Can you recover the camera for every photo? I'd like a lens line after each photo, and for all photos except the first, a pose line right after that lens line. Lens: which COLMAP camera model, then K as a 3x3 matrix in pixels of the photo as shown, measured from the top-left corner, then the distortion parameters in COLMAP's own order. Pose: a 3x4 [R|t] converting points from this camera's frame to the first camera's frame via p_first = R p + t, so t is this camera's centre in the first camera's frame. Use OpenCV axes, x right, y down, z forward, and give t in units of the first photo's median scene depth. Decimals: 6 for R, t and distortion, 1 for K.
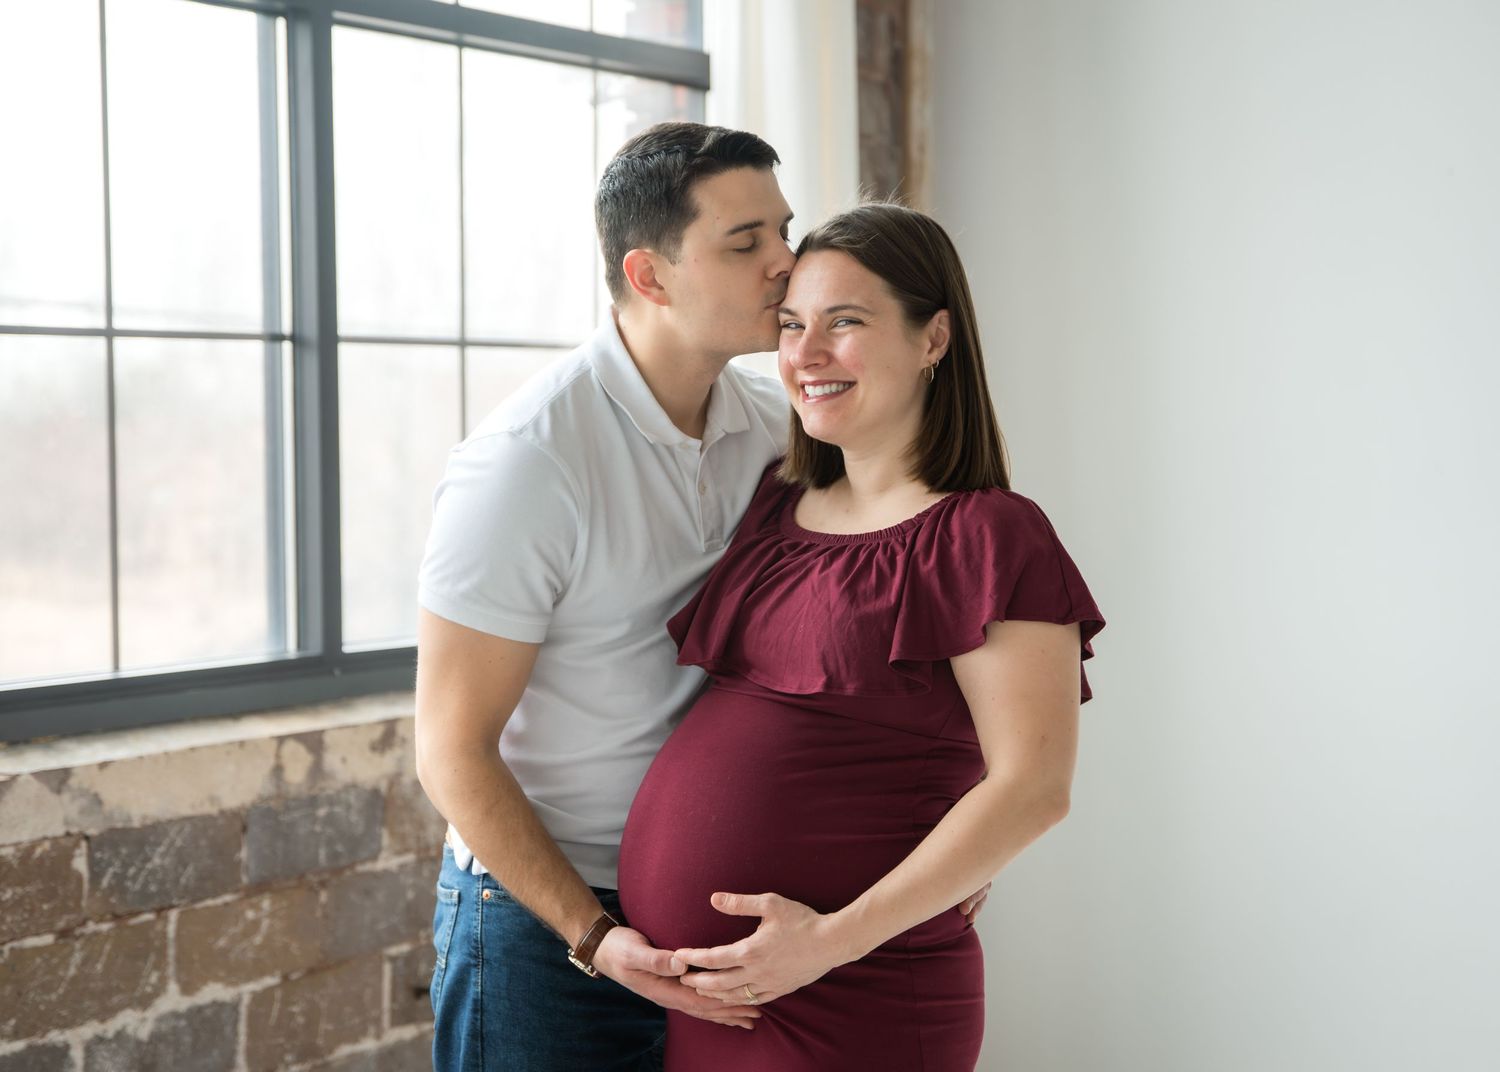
lens RADIAL K [[2693.3, 0, 670.2], [0, 2693.3, 562.0], [0, 0, 1]] dist [0.173865, -0.121423]
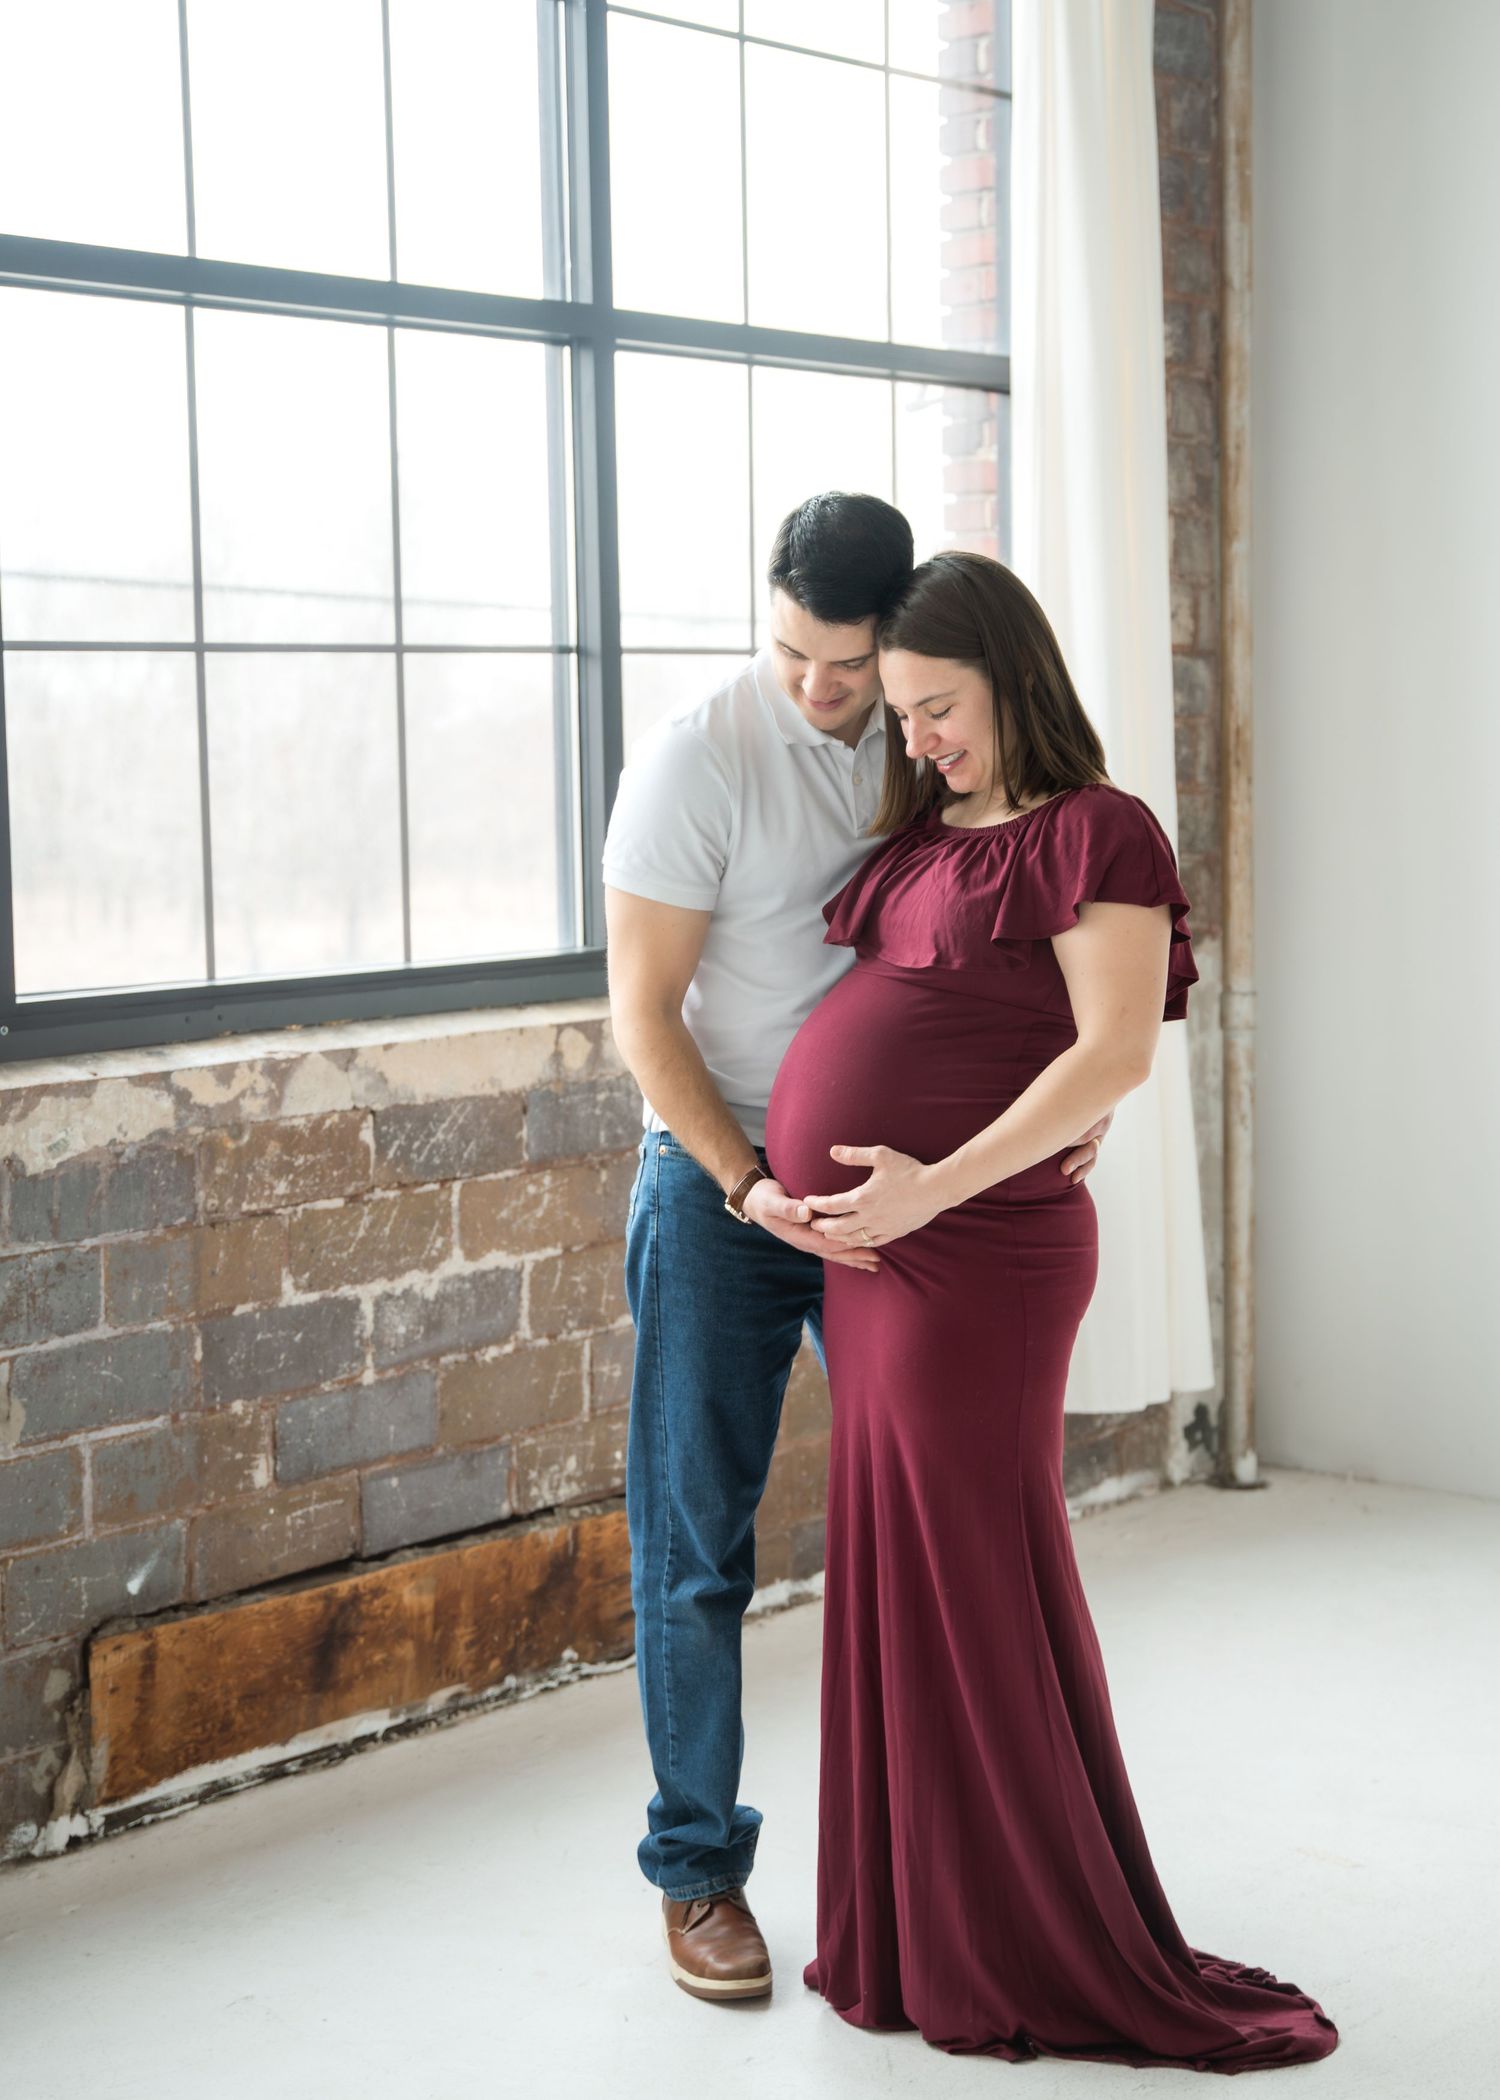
lens RADIAL K [[3155.2, 0, 881.8], [0, 3155.2, 967.2], [0, 0, 1]] dist [0.051215, 0.098441]
pose [[0.991980, 0.001273, -0.126386, 0.148132], [0.002057, 0.999654, 0.026211, 0.009932], [0.126376, -0.026261, 0.991635, -0.232586]]
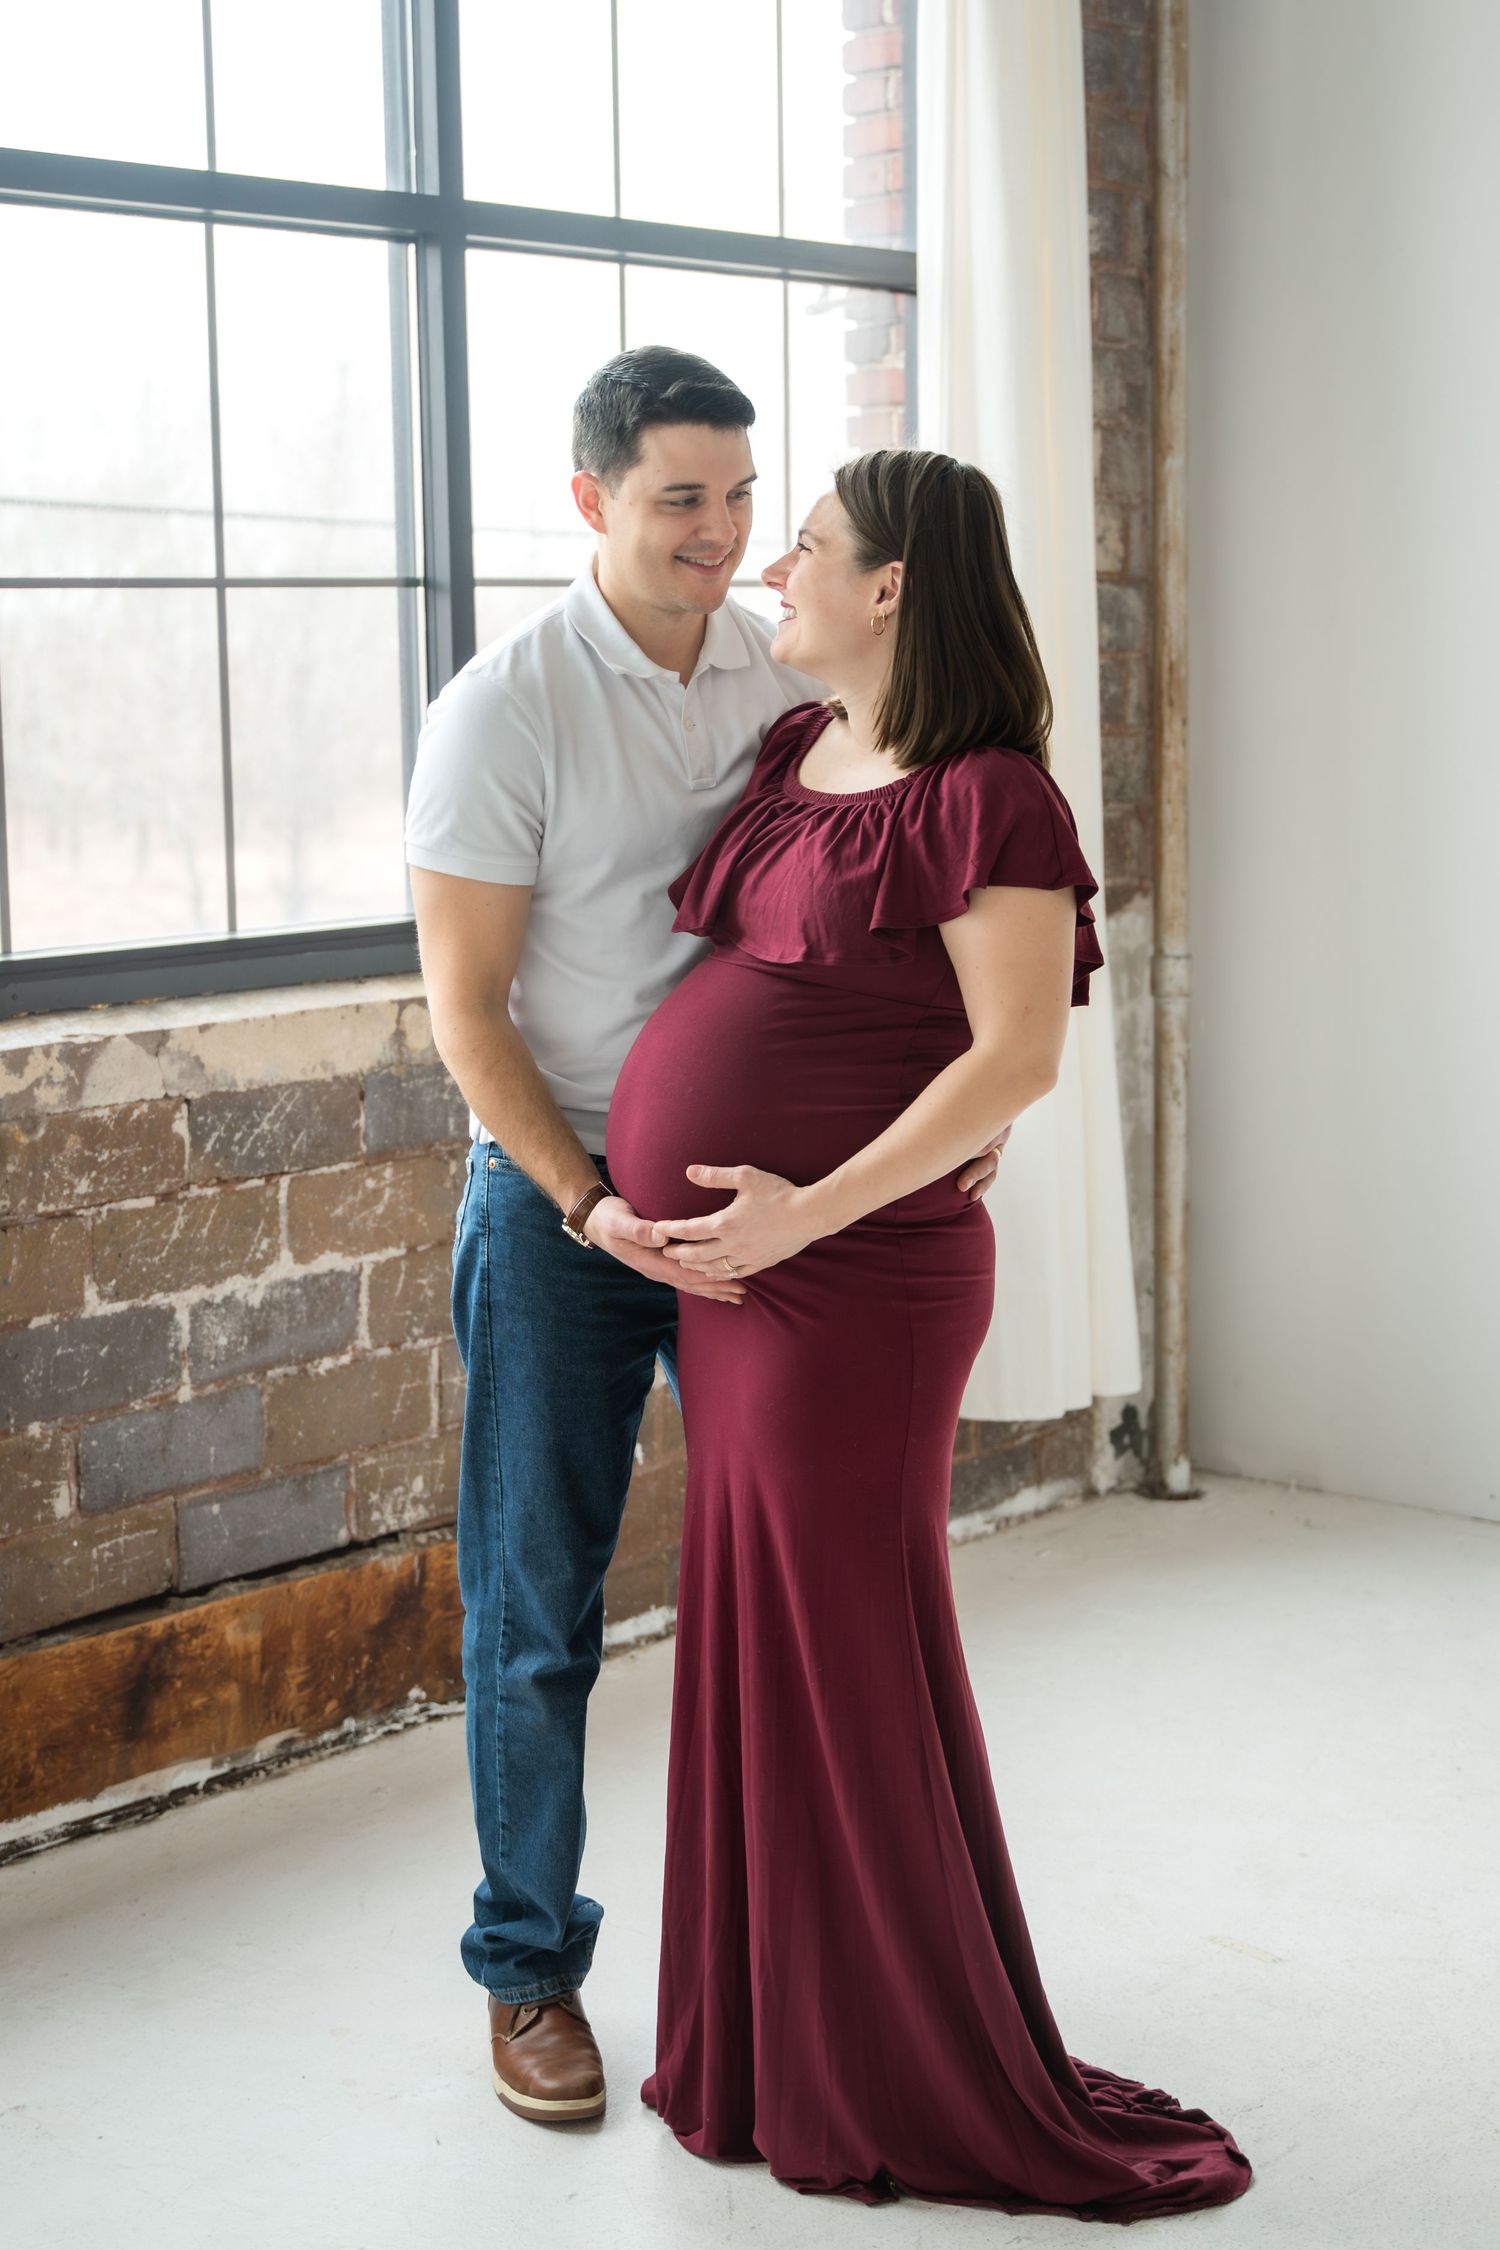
lens RADIAL K [[3178.4, 0, 746.9], [0, 3178.4, 961.5], [0, 0, 1]] dist [0.033139, 0.057094]
pose [[0.986489, 0.005734, -0.163728, 0.171814], [0.002682, 0.998688, 0.051138, -0.007353], [0.163806, -0.050886, 0.985179, -0.098257]]
